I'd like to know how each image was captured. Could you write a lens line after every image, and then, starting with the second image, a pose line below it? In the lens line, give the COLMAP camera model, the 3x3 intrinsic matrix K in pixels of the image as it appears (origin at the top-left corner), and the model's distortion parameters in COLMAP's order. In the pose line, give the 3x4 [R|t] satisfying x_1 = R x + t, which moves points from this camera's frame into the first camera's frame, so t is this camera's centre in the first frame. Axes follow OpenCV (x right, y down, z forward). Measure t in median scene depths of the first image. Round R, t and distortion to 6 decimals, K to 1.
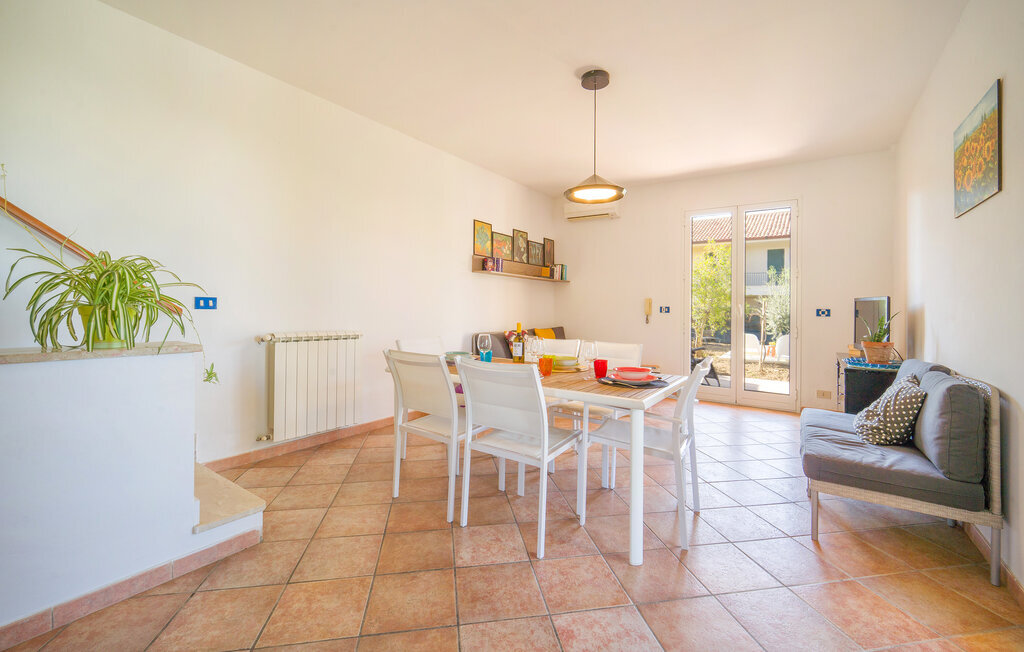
lens RADIAL K [[441.1, 0, 494.3], [0, 441.1, 310.4], [0, 0, 1]] dist [0.002082, 0.000083]
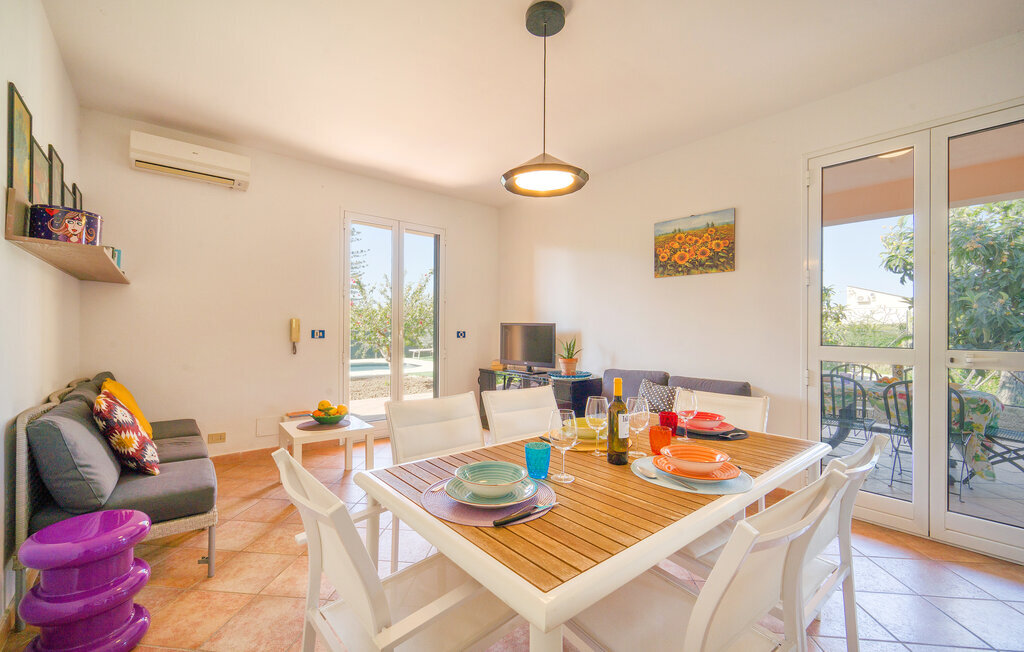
lens RADIAL K [[428.6, 0, 512.0], [0, 428.6, 326.0], [0, 0, 1]] dist [0.000278, -0.000024]
pose [[0.233951, -0.009663, 0.972200, -0.446246], [-0.000919, 0.999948, 0.010160, -0.041398], [-0.972248, -0.003270, 0.233930, 0.895645]]
